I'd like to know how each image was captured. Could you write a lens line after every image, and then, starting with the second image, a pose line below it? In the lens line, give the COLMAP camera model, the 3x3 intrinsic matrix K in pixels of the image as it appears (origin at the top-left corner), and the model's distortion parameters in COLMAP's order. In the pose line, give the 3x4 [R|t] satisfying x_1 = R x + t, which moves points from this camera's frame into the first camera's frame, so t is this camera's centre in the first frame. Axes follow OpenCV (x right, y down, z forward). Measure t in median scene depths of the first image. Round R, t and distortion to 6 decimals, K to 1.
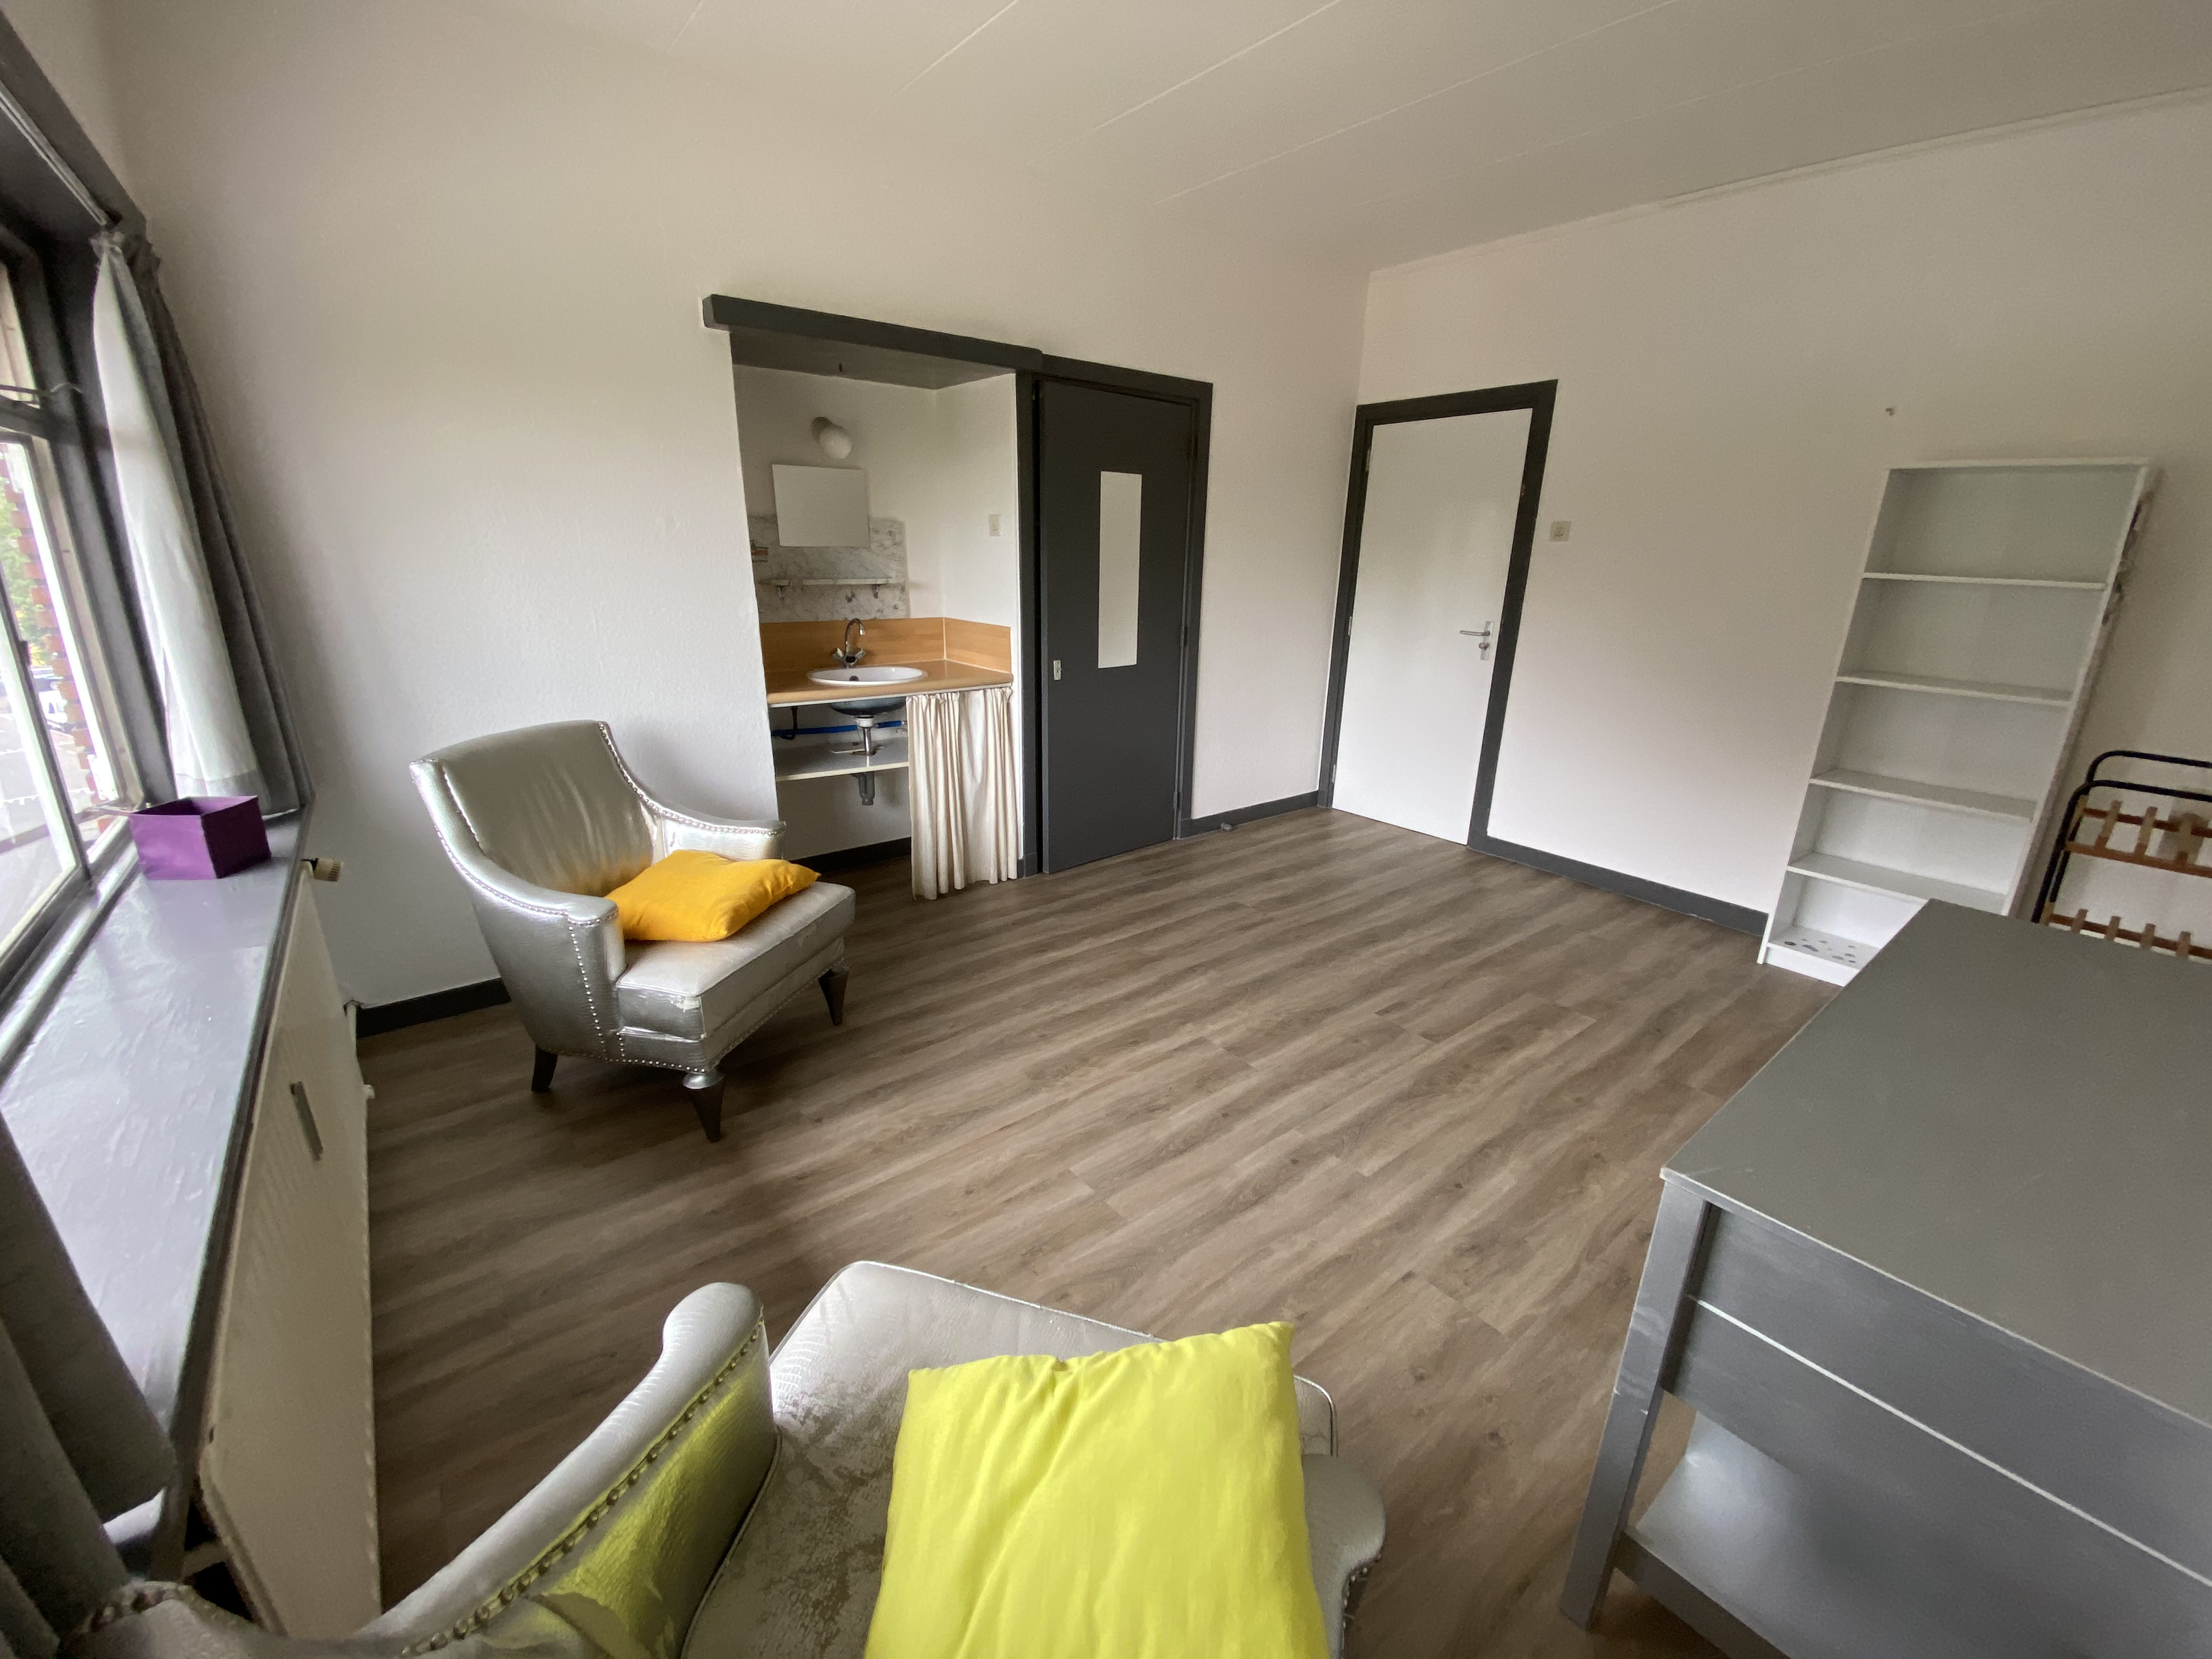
lens RADIAL K [[894.4, 0, 1099.5], [0, 894.4, 822.1], [0, 0, 1]] dist [0.011269, -0.015248]
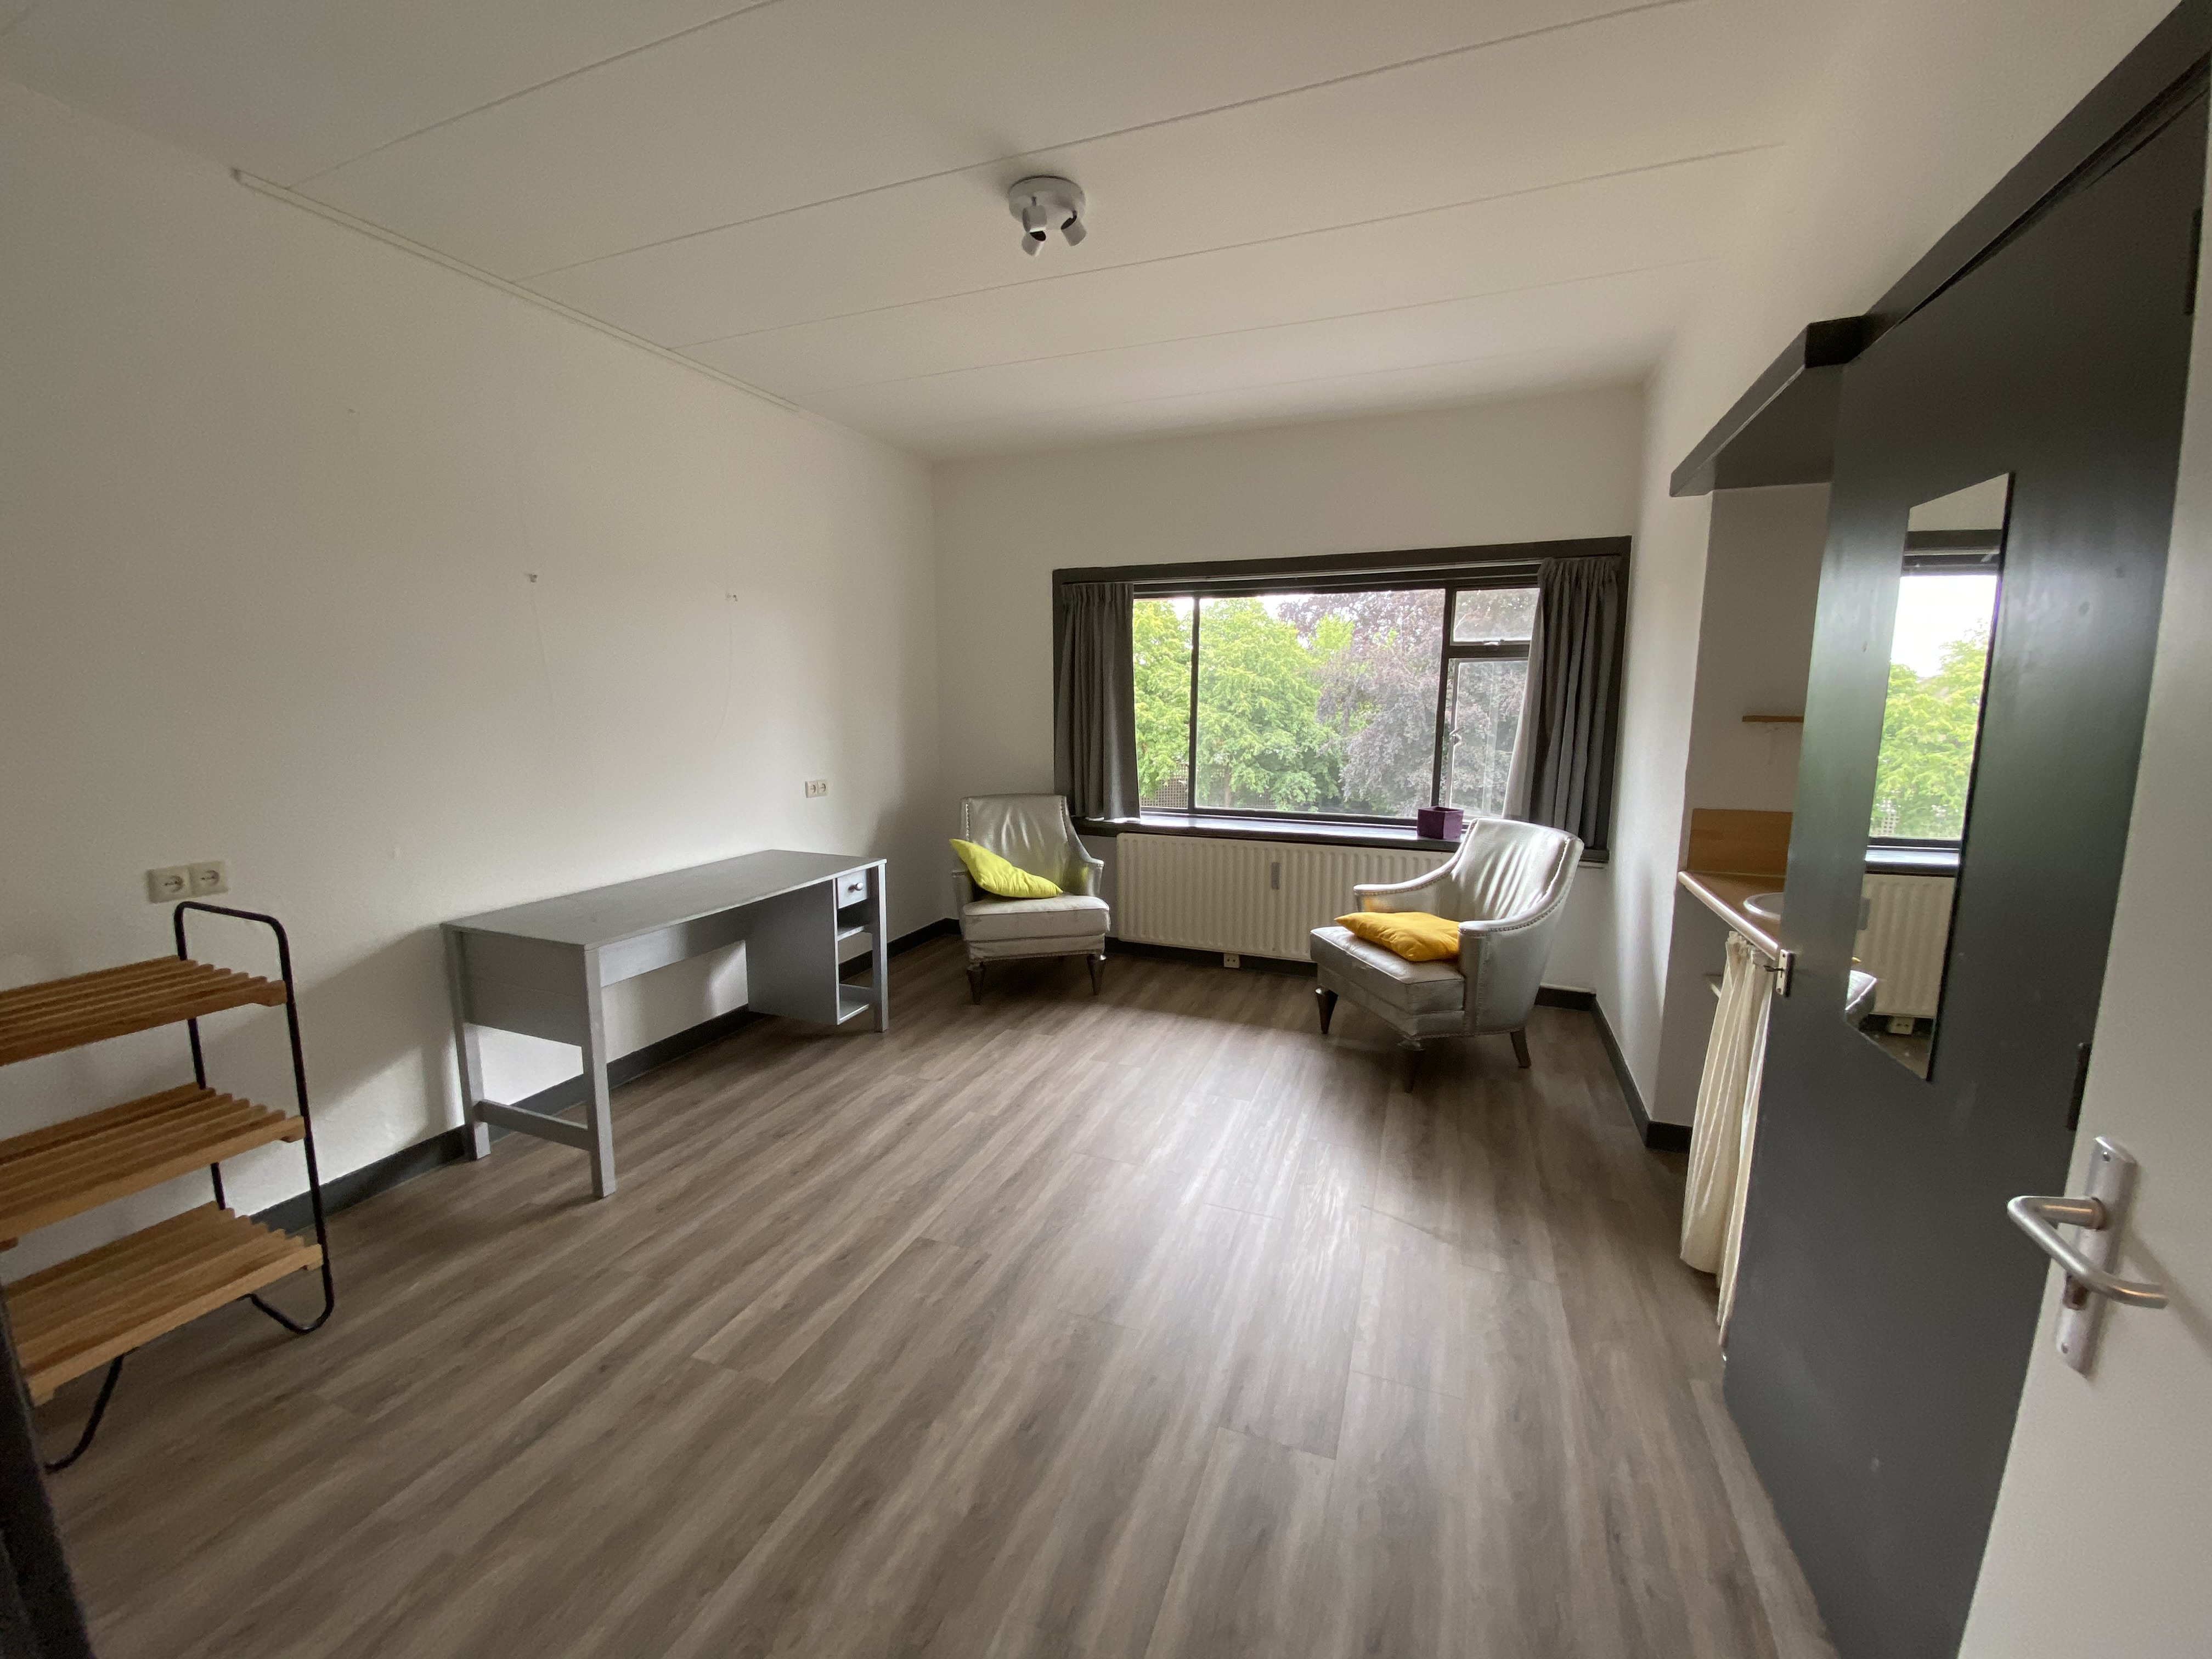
lens RADIAL K [[894.4, 0, 1099.5], [0, 894.4, 822.1], [0, 0, 1]] dist [0.011269, -0.015248]
pose [[-0.867381, 0.054655, -0.494634, 0.717335], [-0.161206, 0.909496, 0.383183, -0.554801], [0.470811, 0.412104, -0.780069, 1.806320]]
